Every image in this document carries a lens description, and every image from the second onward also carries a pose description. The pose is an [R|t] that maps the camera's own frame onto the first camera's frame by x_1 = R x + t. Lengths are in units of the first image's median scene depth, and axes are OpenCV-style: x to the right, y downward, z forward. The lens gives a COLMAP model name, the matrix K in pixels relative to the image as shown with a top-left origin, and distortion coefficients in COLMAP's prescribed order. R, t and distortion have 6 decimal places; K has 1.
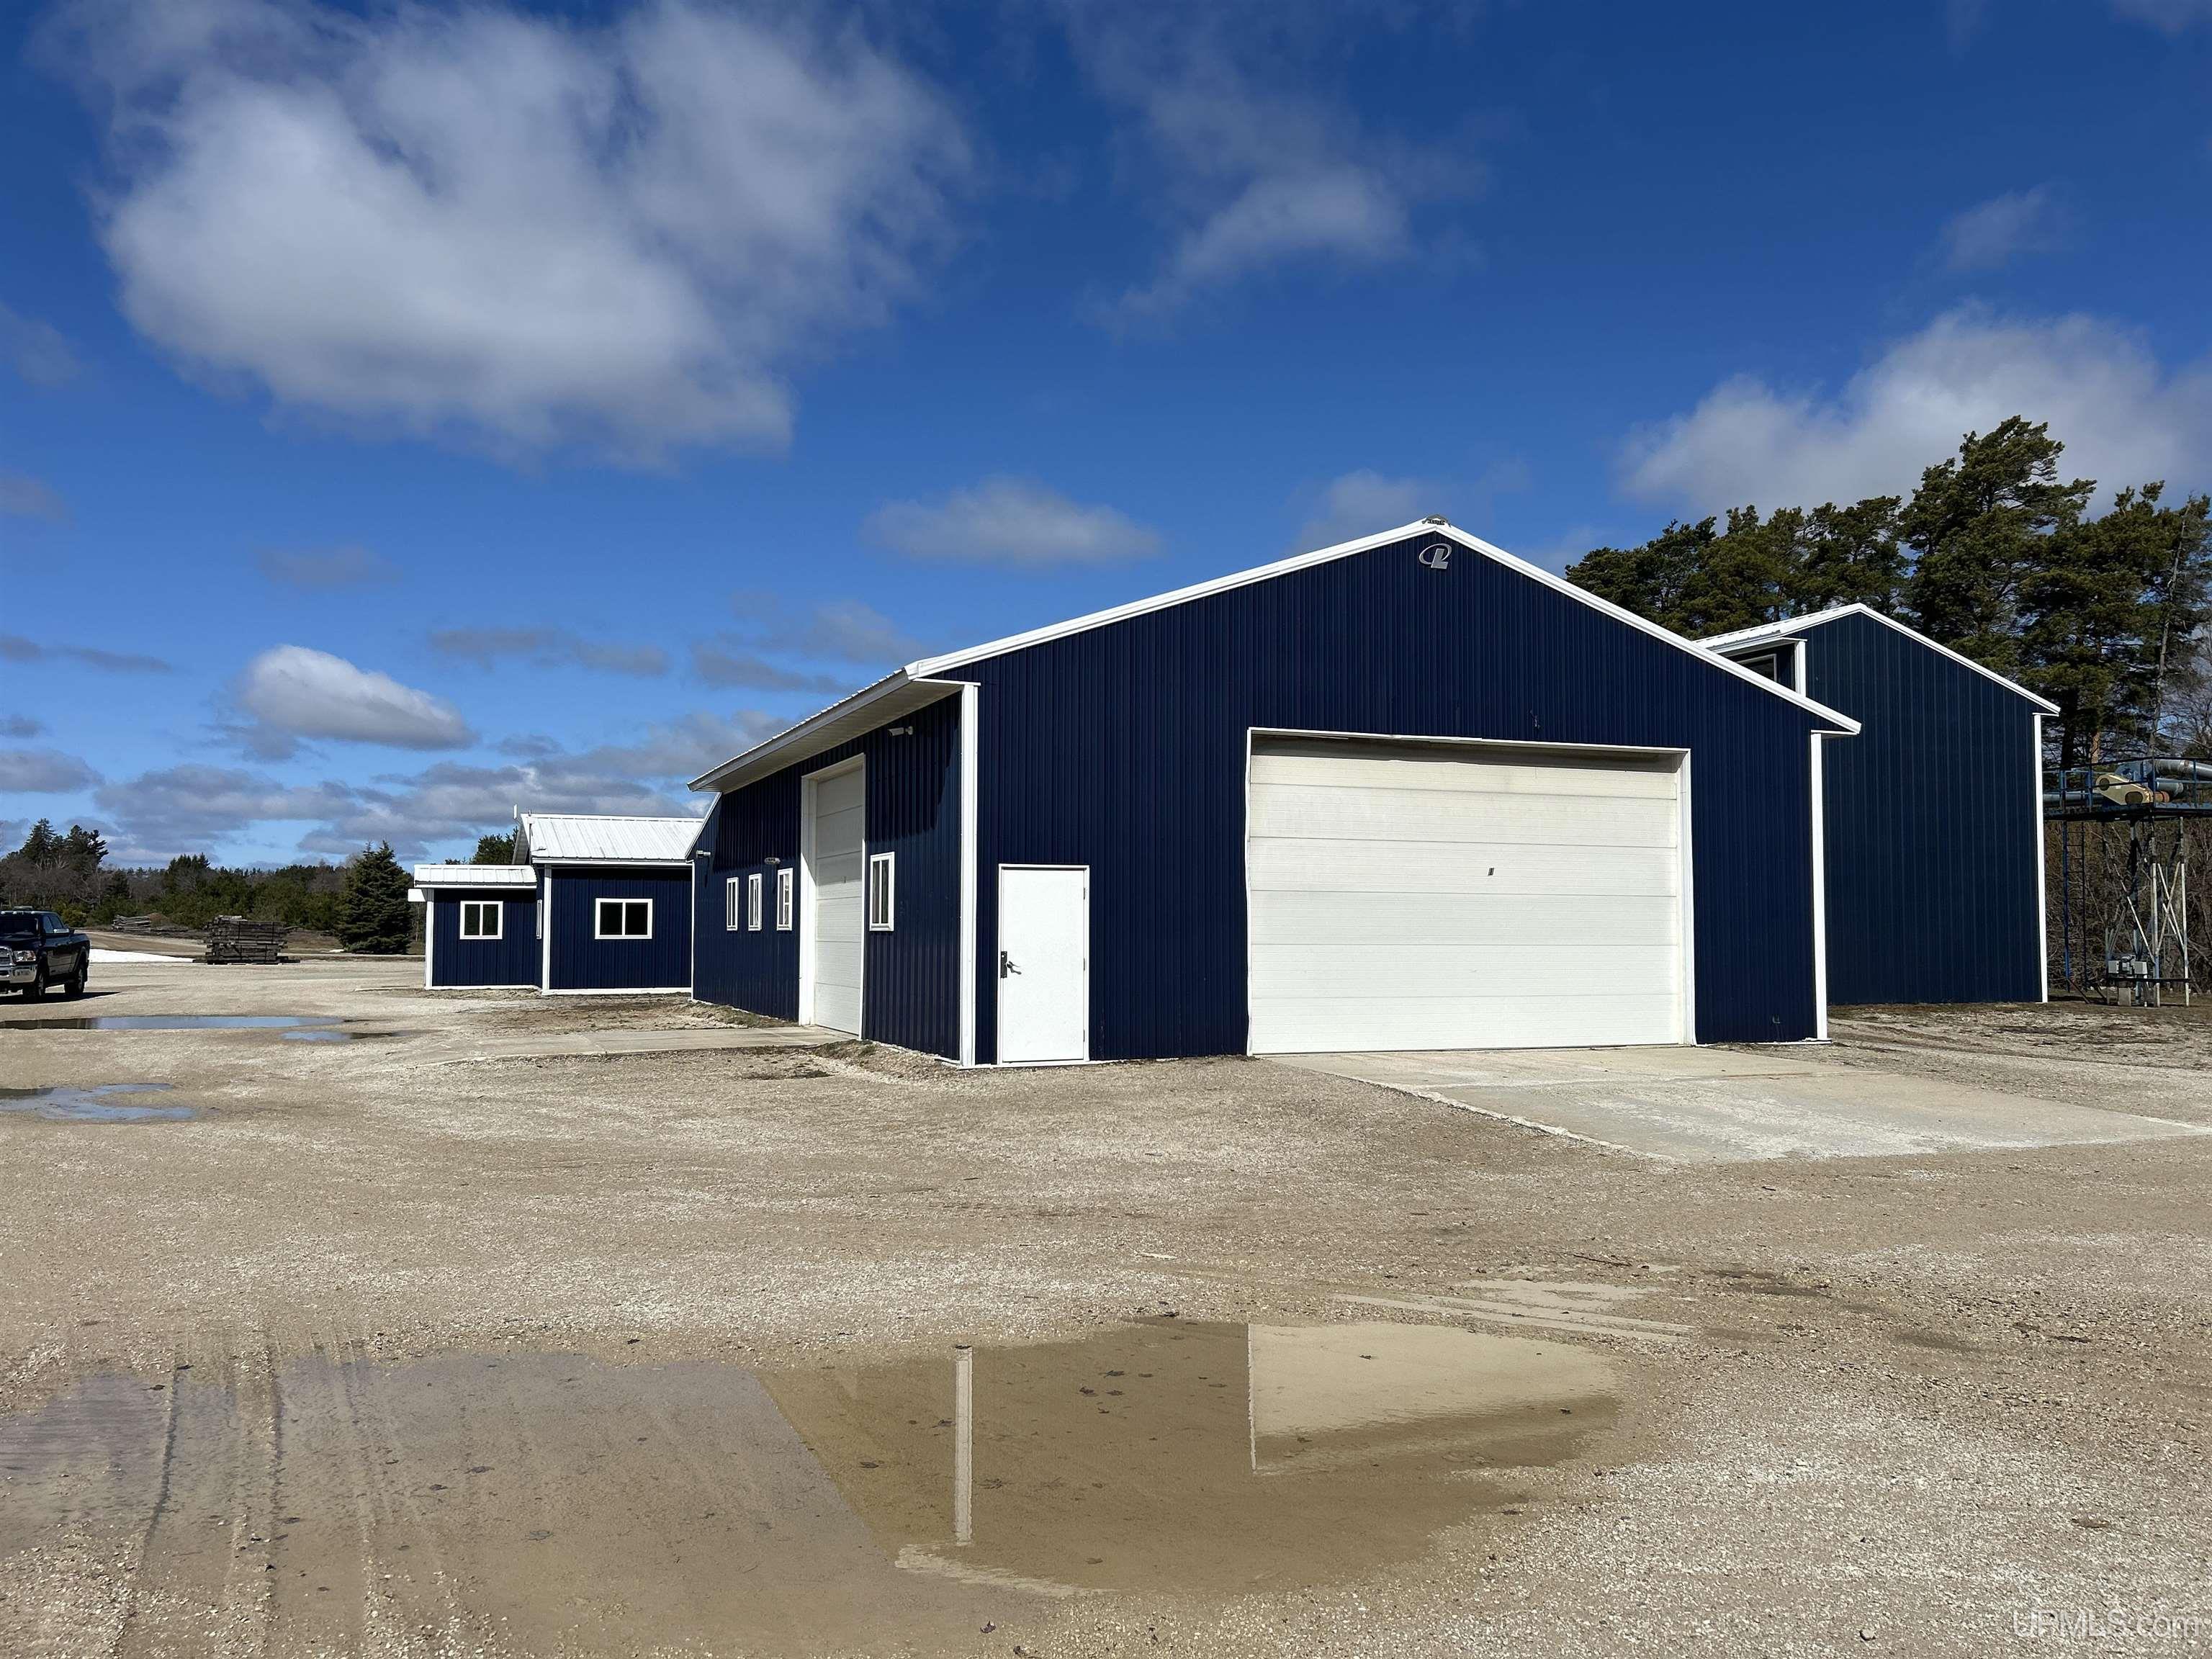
lens RADIAL K [[1683.8, 0, 1106.0], [0, 1683.8, 829.5], [0, 0, 1]] dist [0.001842, 0.000285]
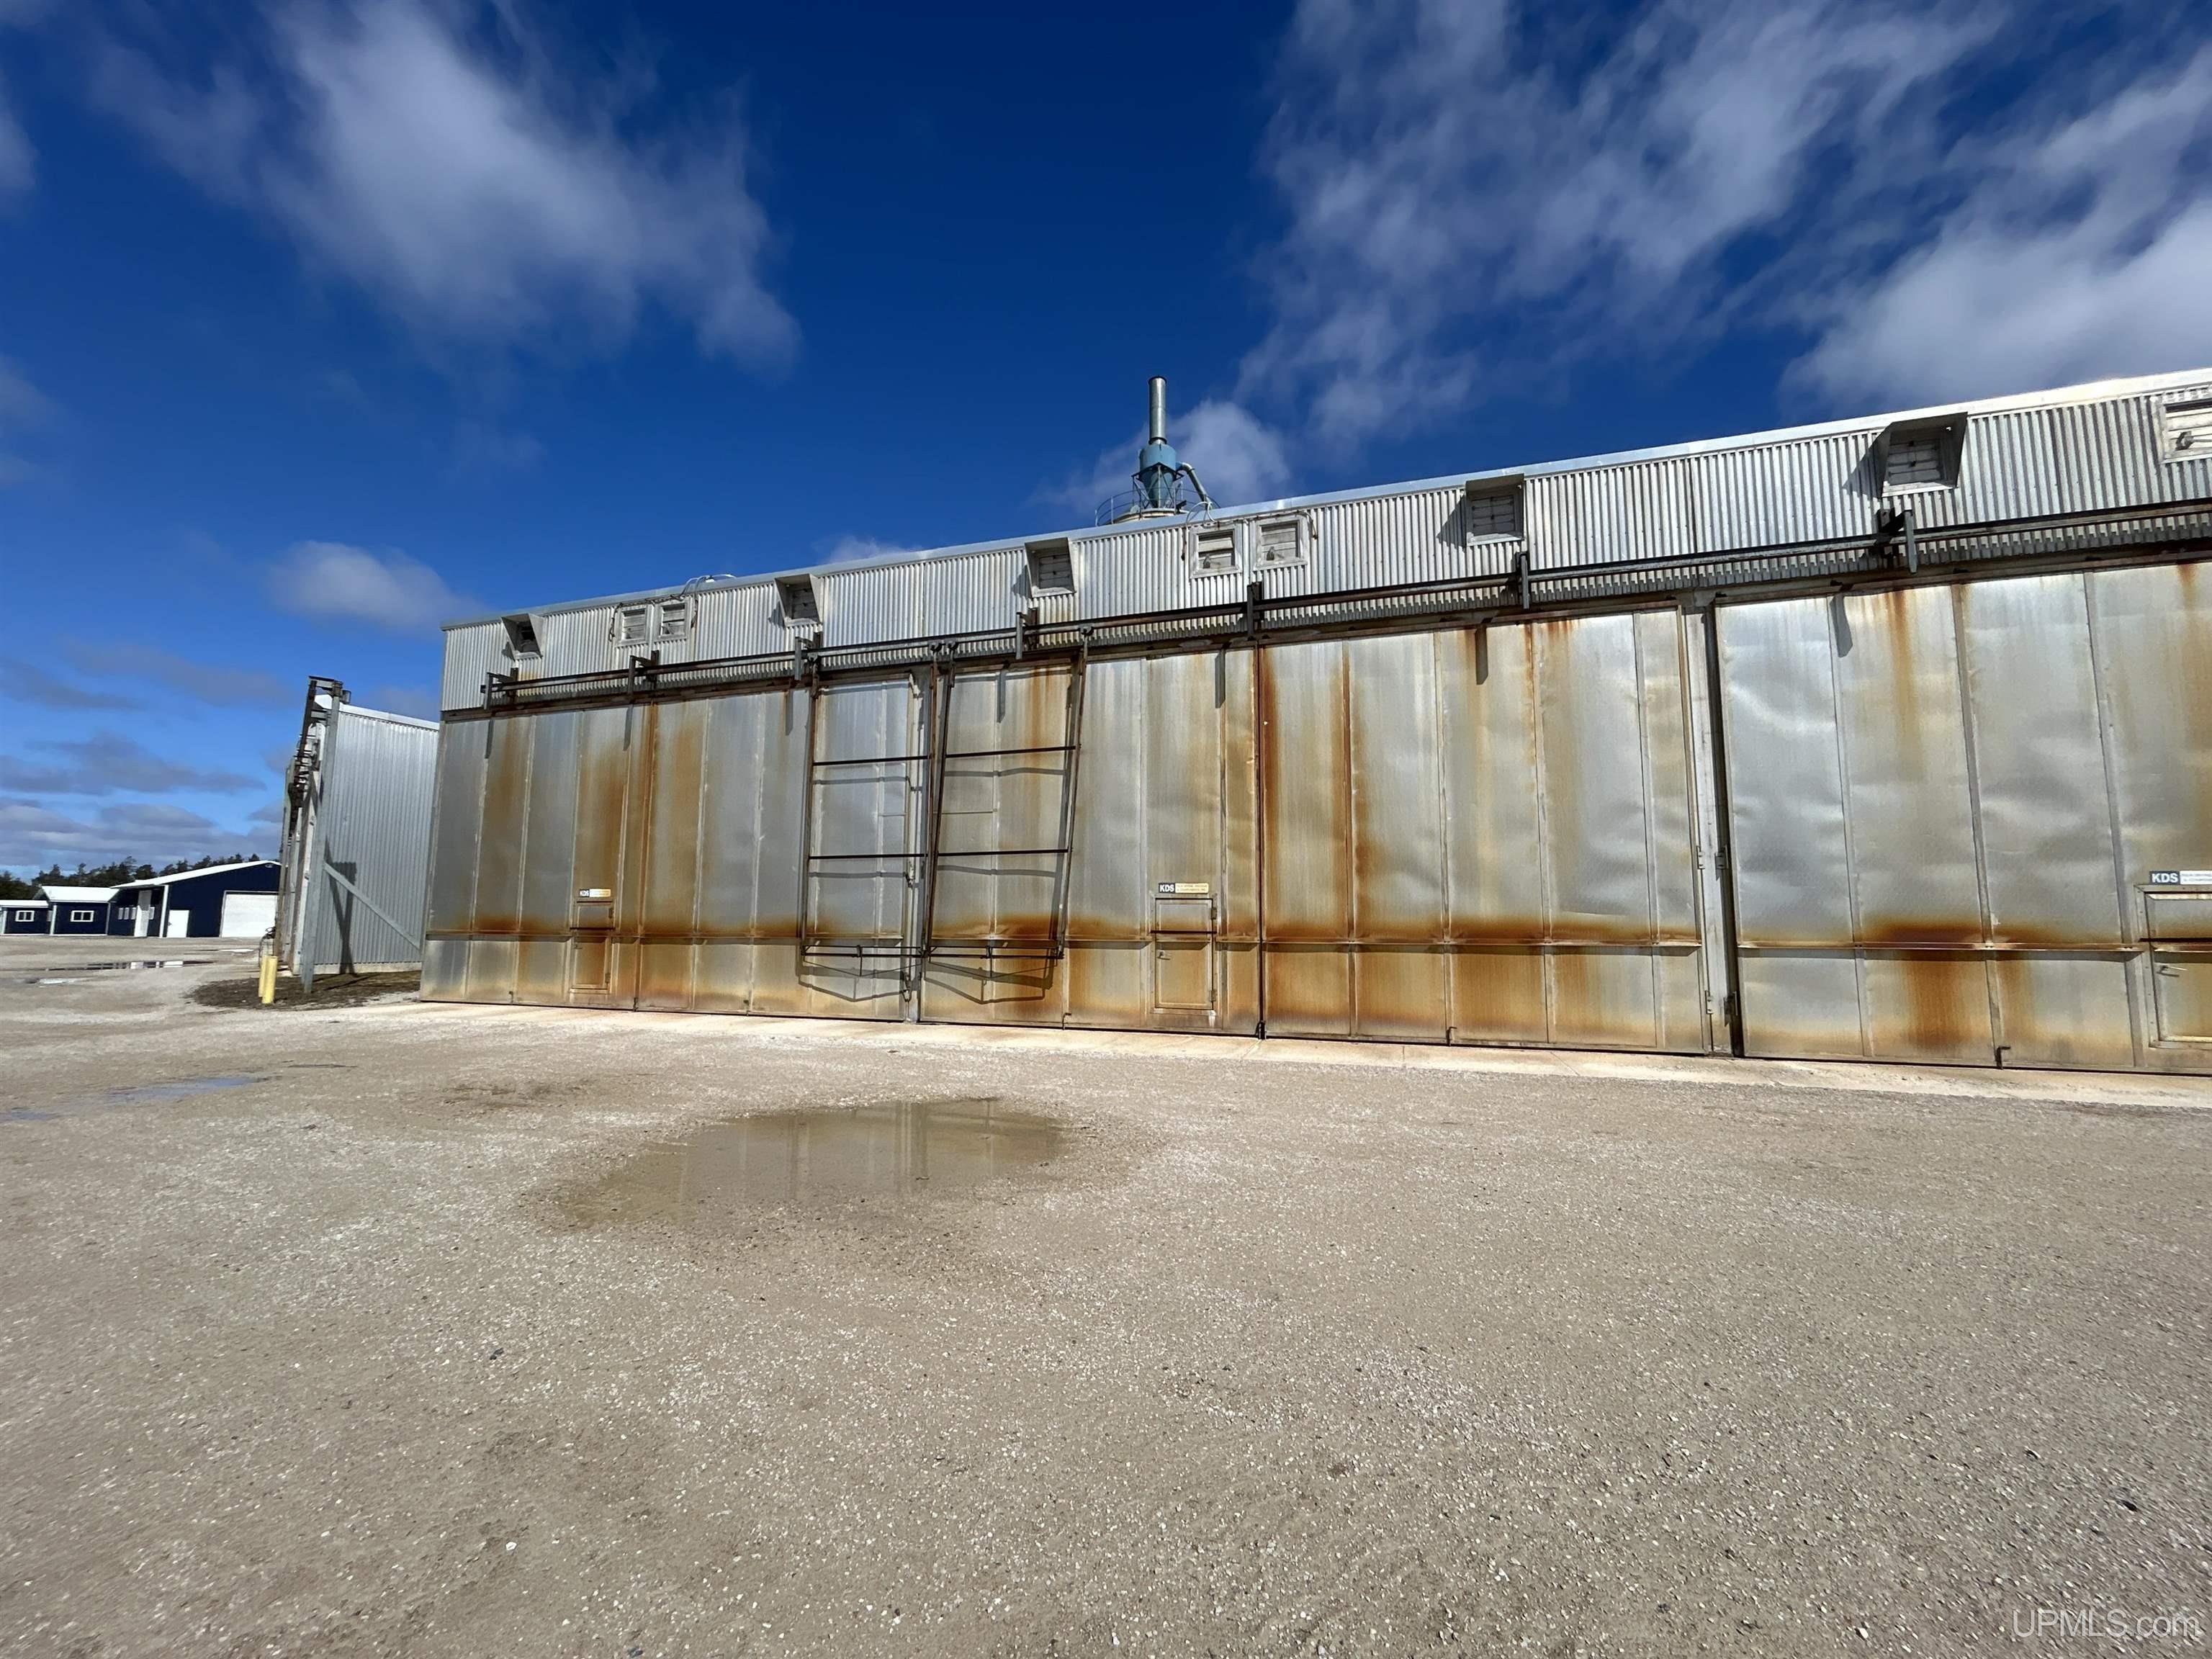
lens RADIAL K [[869.1, 0, 1106.0], [0, 869.1, 829.5], [0, 0, 1]] dist [-0.001853, 0.000299]
pose [[0.819181, 0.062176, 0.570156, 0.838571], [-0.036030, 0.997722, -0.057036, -0.199265], [-0.572403, 0.026180, 0.819554, -3.385667]]
